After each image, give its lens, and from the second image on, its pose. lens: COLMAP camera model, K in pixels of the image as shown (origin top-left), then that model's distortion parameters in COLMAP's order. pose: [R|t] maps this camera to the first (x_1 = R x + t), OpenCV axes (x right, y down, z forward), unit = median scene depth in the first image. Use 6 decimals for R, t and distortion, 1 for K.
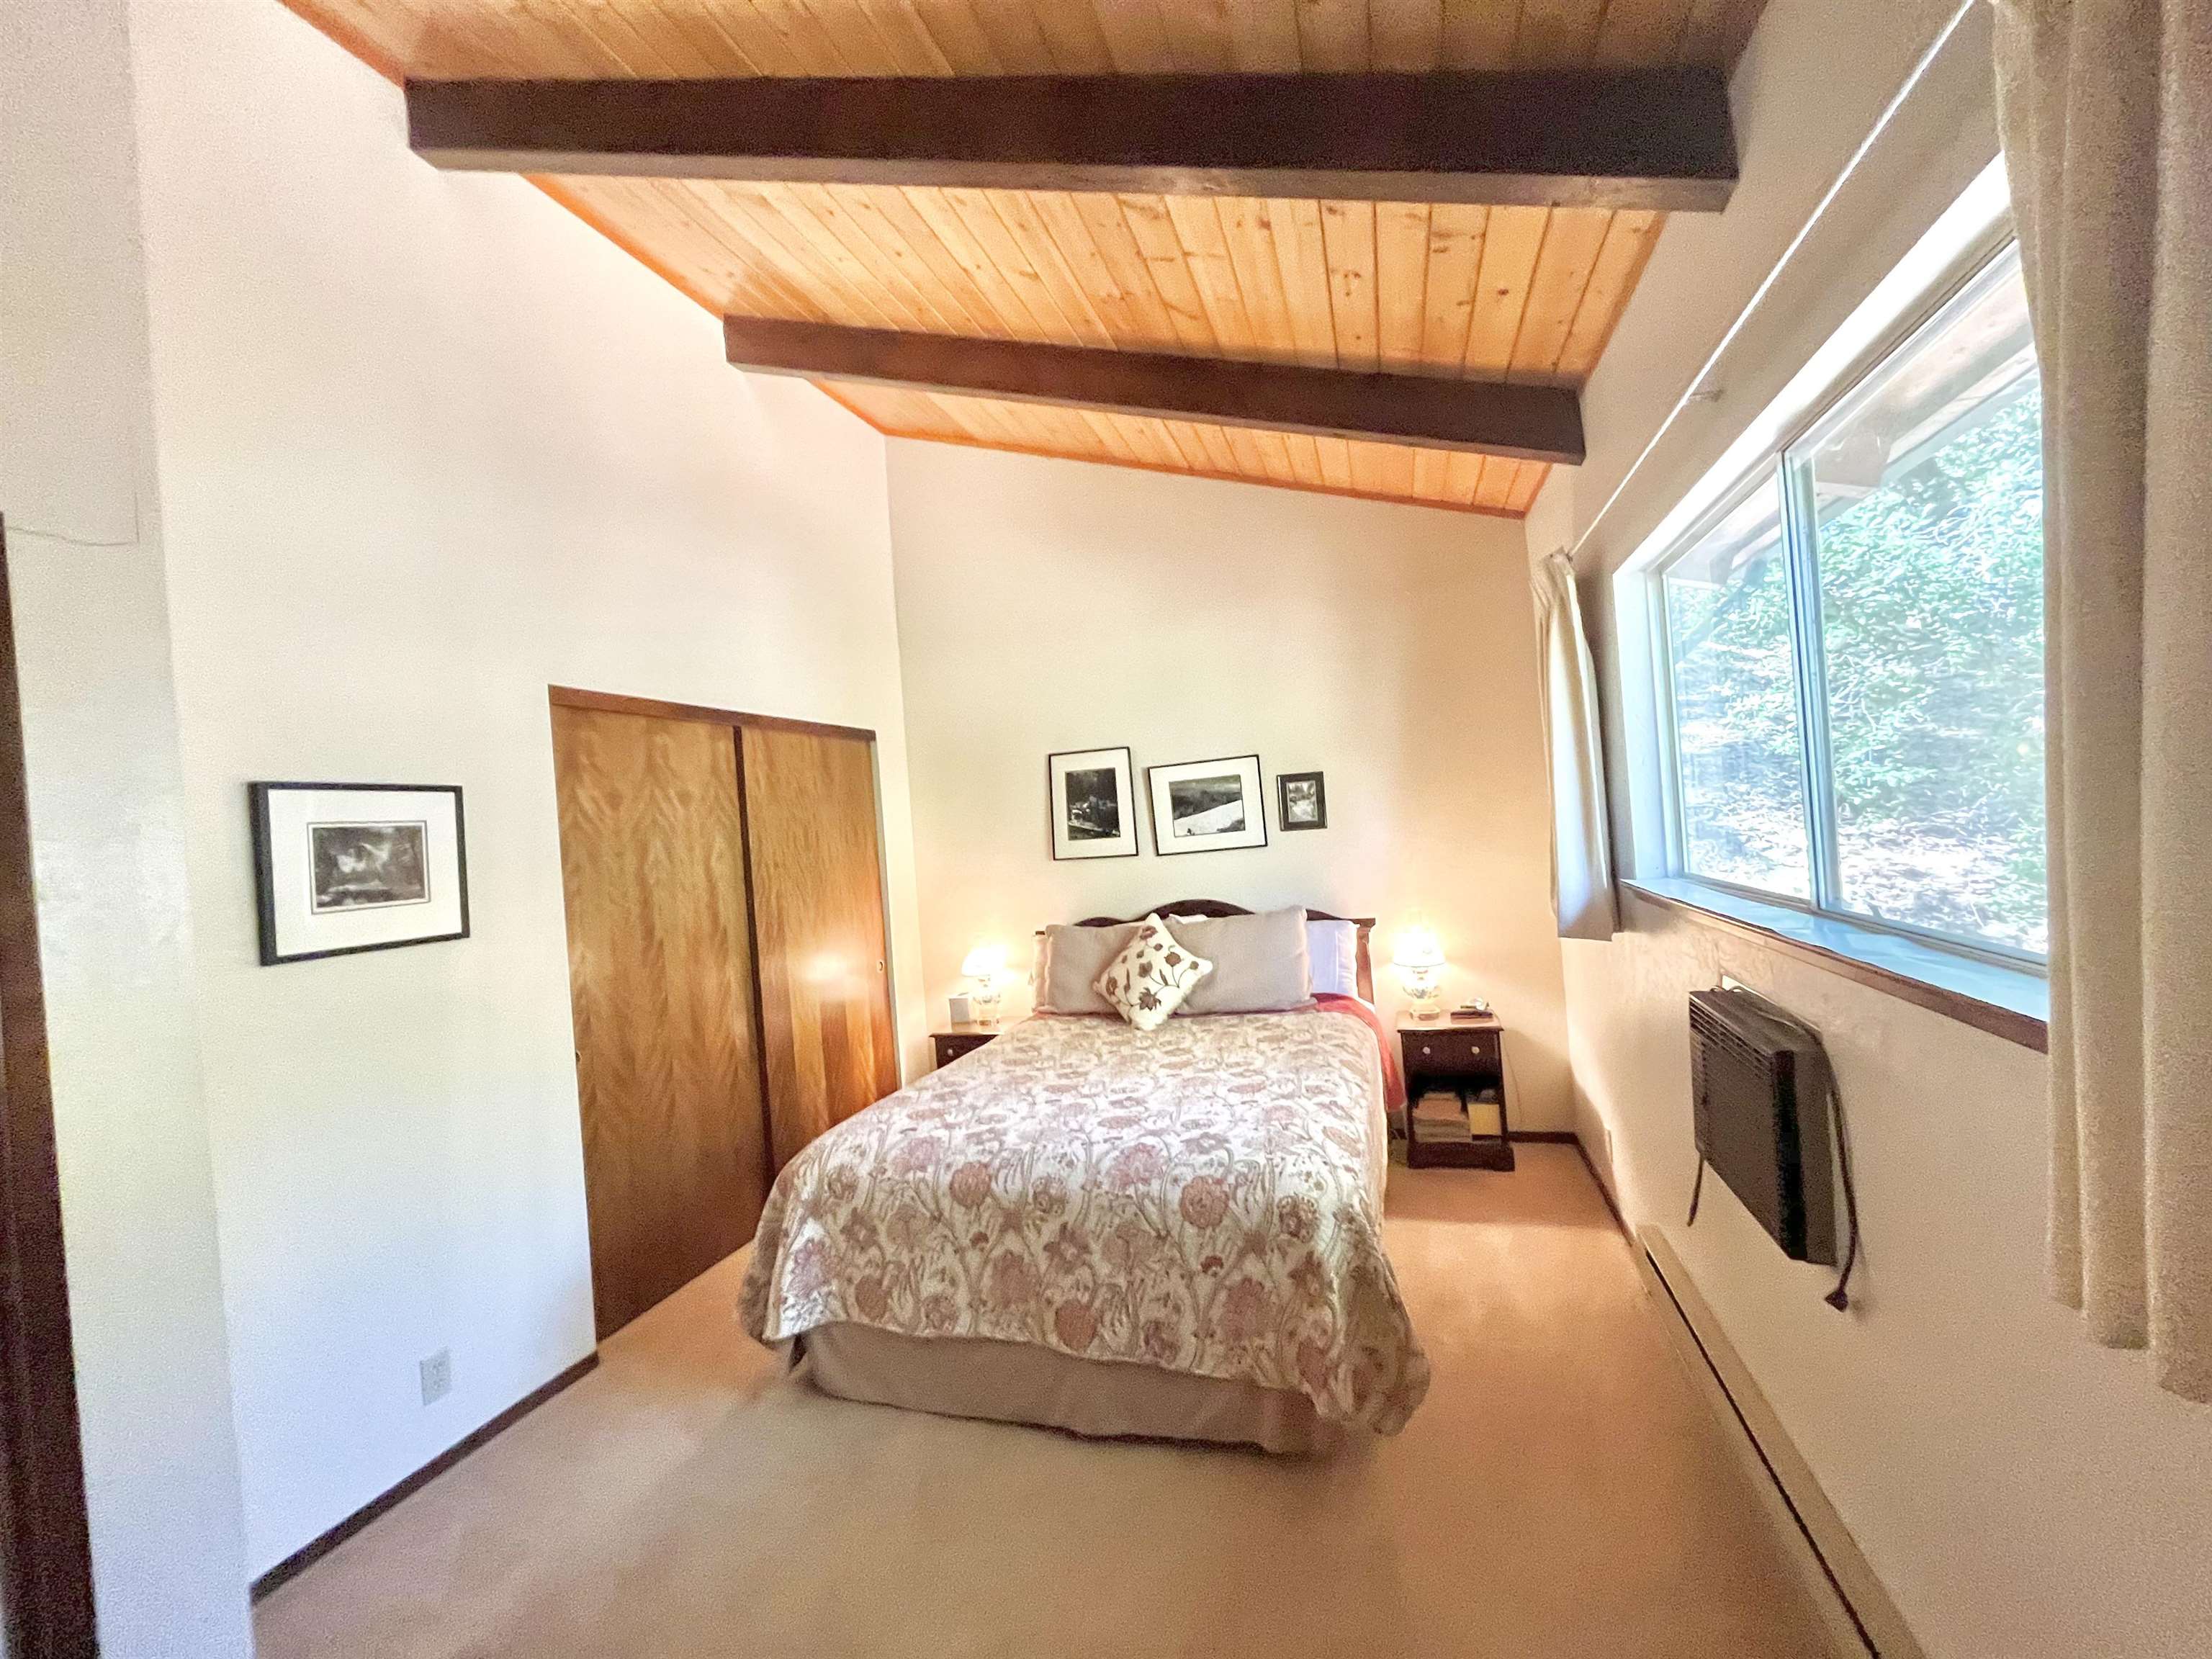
lens RADIAL K [[889.0, 0, 1112.6], [0, 889.0, 828.6], [0, 0, 1]] dist [-0.001878, -0.000442]
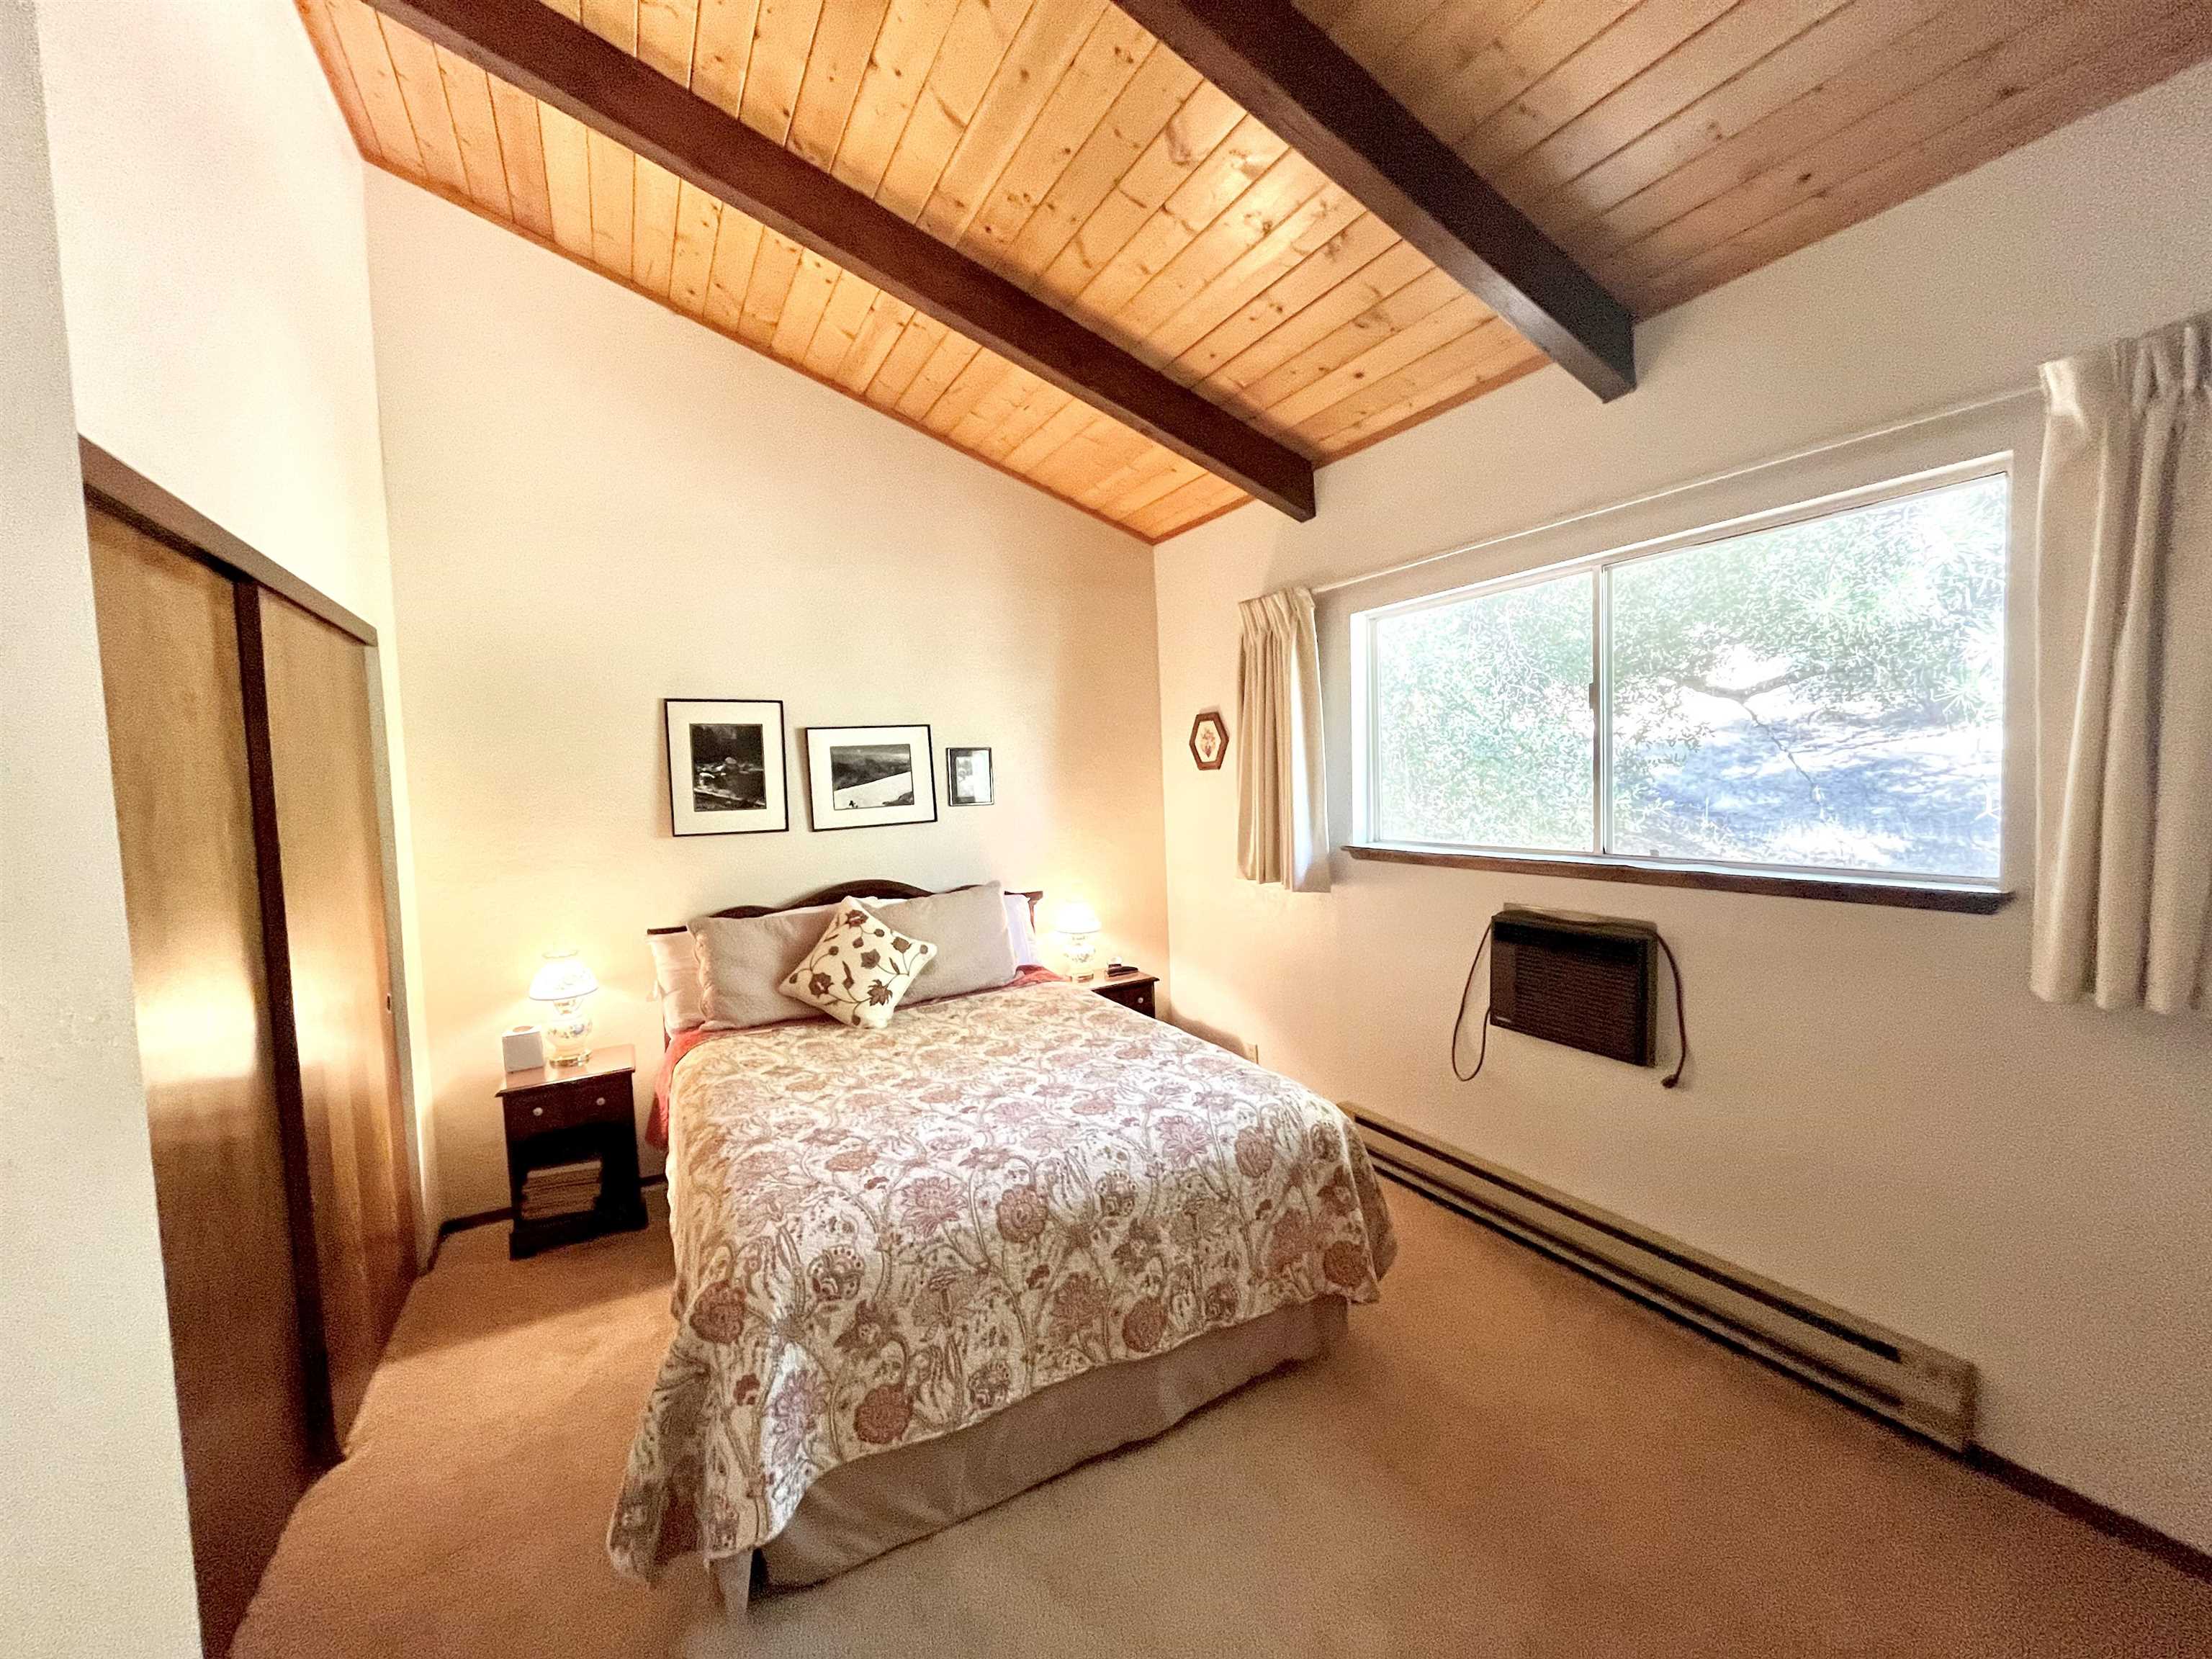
lens RADIAL K [[889.0, 0, 1106.8], [0, 889.0, 828.1], [0, 0, 1]] dist [-0.001878, -0.000442]
pose [[0.691379, 0.008961, 0.722437, -0.545237], [-0.017110, 0.999846, 0.003973, 0.027988], [-0.722290, -0.015108, 0.691426, 0.290474]]
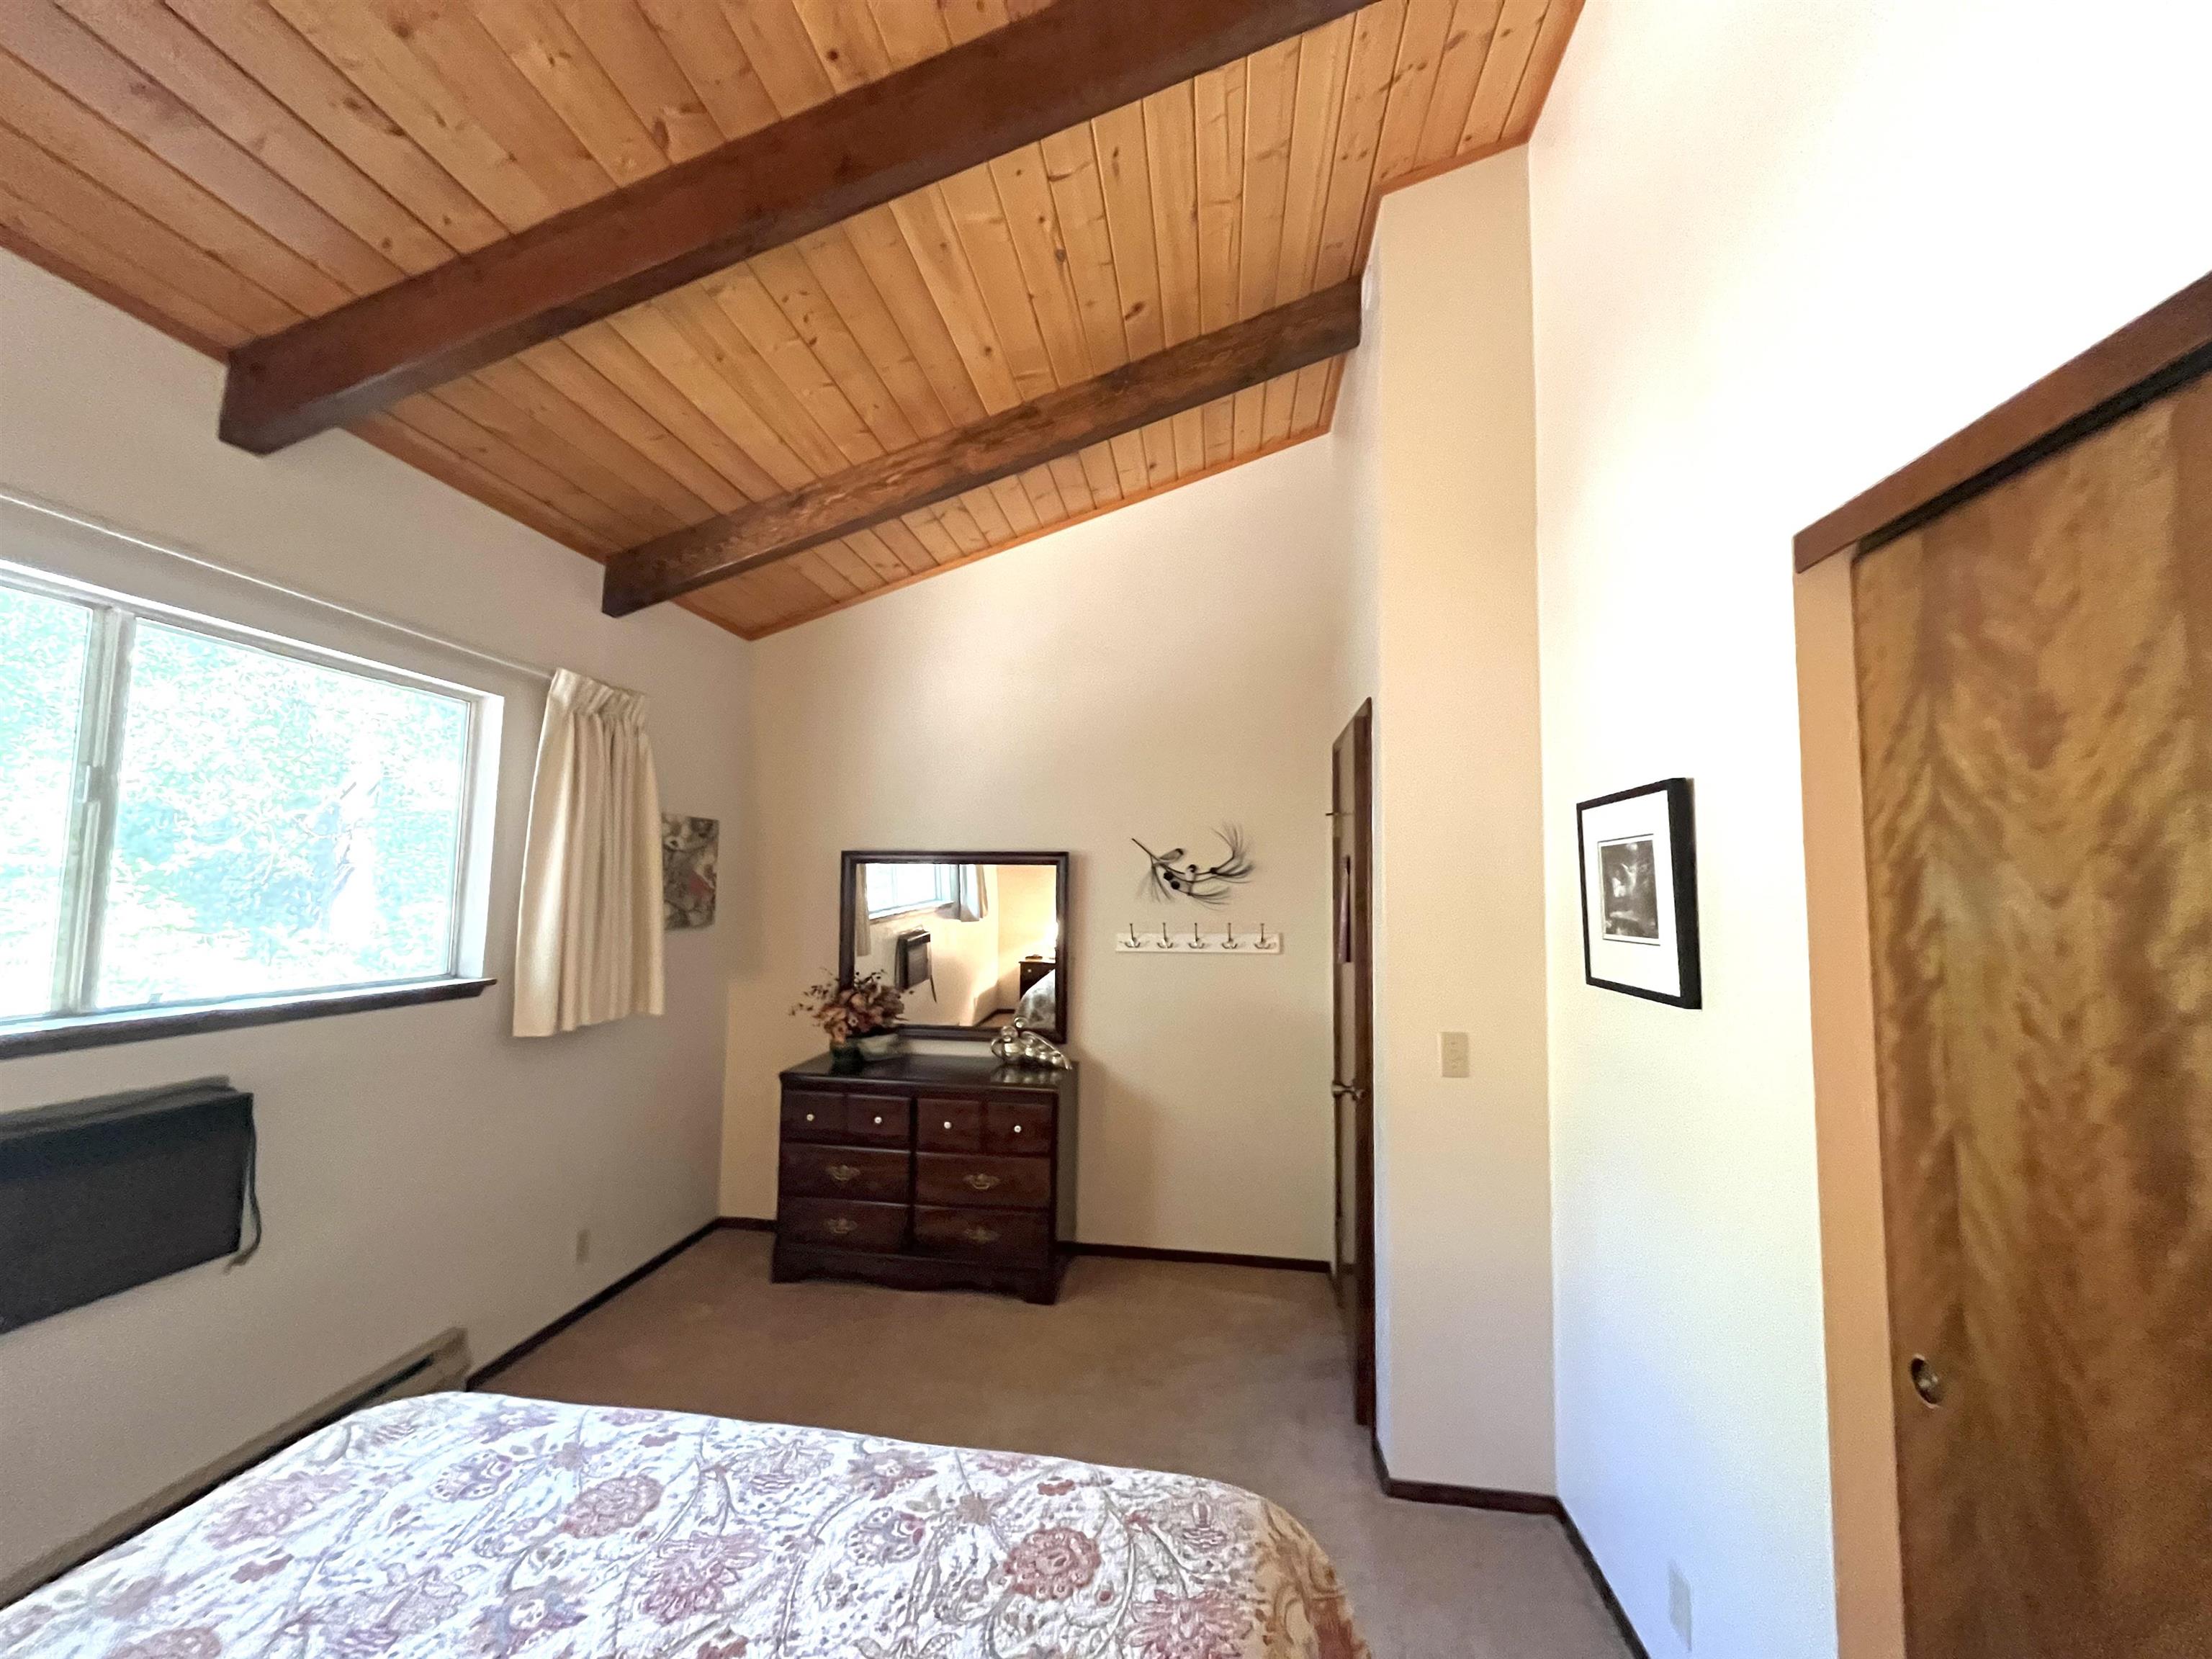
lens RADIAL K [[889.0, 0, 1109.9], [0, 889.0, 824.3], [0, 0, 1]] dist [-0.001878, -0.000442]
pose [[-0.981959, 0.047953, -0.182914, -0.158151], [0.060646, 0.996077, -0.064442, 0.003020], [0.179106, -0.074373, -0.981015, 1.289898]]
